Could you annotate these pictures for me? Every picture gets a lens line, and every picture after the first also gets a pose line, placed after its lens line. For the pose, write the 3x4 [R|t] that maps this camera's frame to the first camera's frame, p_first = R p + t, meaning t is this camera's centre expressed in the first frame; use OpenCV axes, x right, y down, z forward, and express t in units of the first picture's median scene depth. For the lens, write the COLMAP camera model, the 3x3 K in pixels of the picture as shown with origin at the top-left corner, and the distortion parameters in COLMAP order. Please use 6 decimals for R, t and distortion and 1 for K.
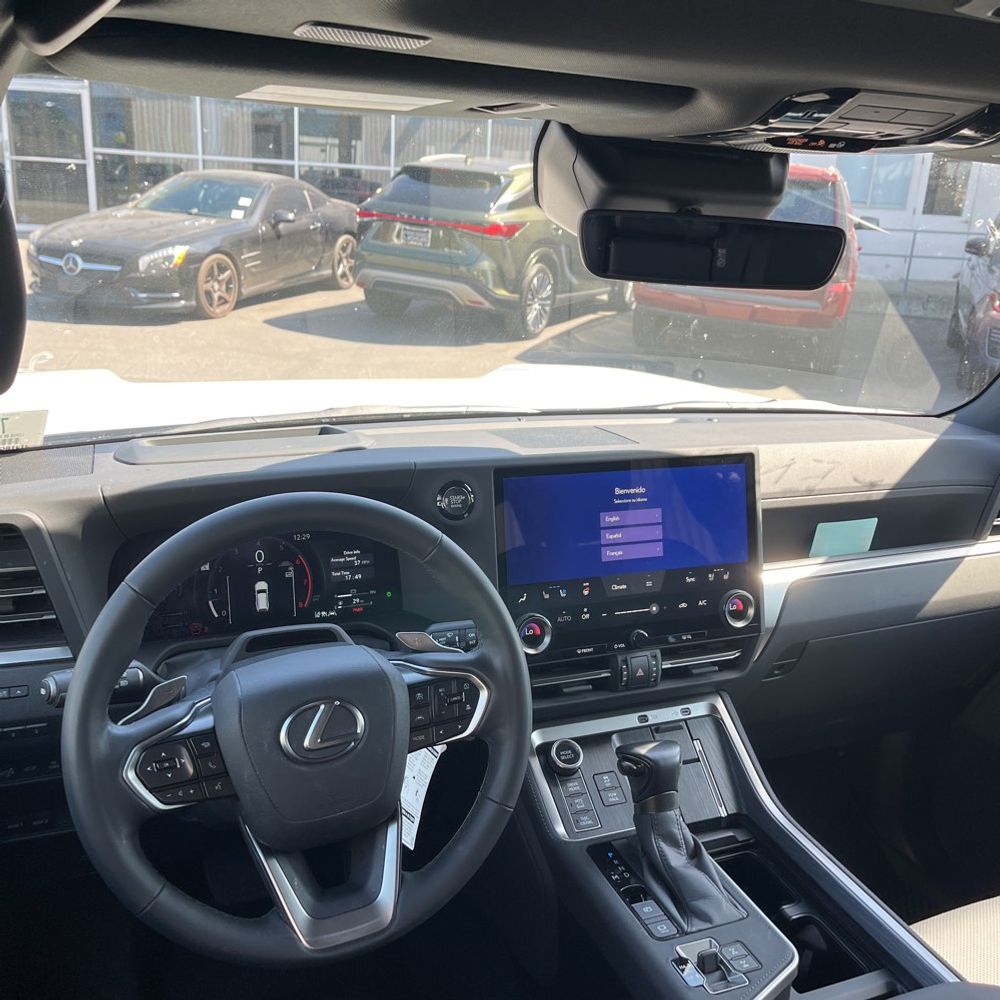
lens RADIAL K [[1079.0, 0, 500.0], [0, 1079.0, 500.0], [0, 0, 1]] dist [0.021109, -0.027130]
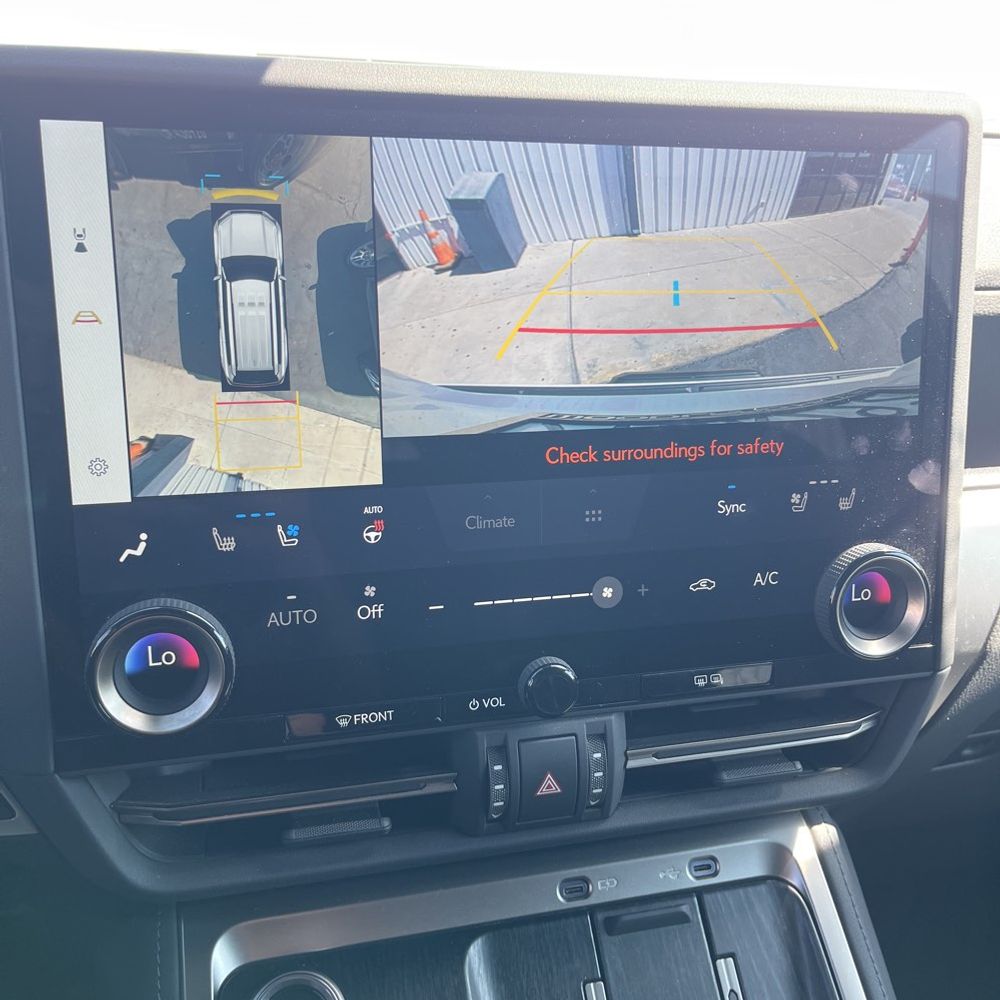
lens RADIAL K [[1079.0, 0, 500.0], [0, 1079.0, 500.0], [0, 0, 1]] dist [0.021109, -0.027130]
pose [[0.991098, 0.051511, -0.122764, 0.149209], [-0.037810, 0.993053, 0.111428, 0.038364], [0.127651, -0.105795, 0.986161, 0.680163]]
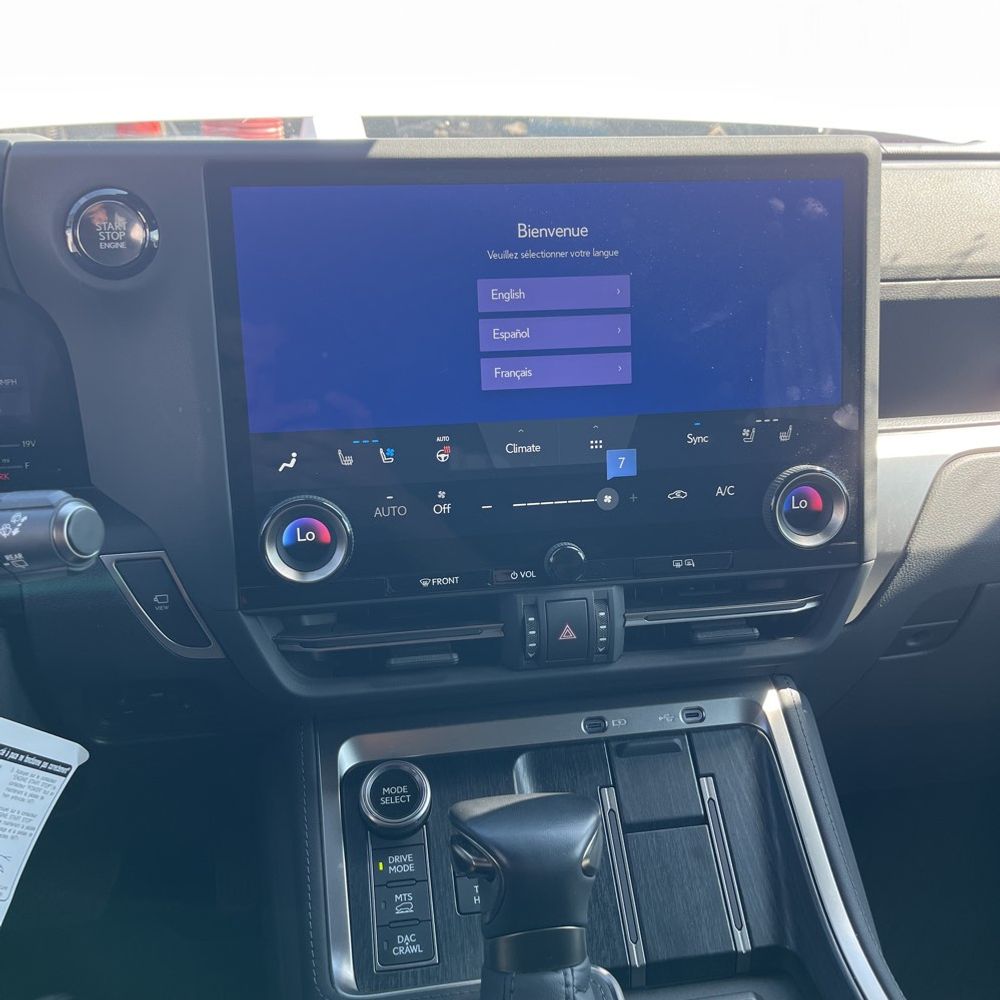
lens RADIAL K [[1089.7, 0, 488.4], [0, 1089.7, 526.4], [0, 0, 1]] dist [0.100913, -0.321942]
pose [[0.973005, 0.041097, -0.227096, 0.199789], [-0.017088, 0.994145, 0.106691, 0.063449], [0.230151, -0.099930, 0.968011, 0.535161]]
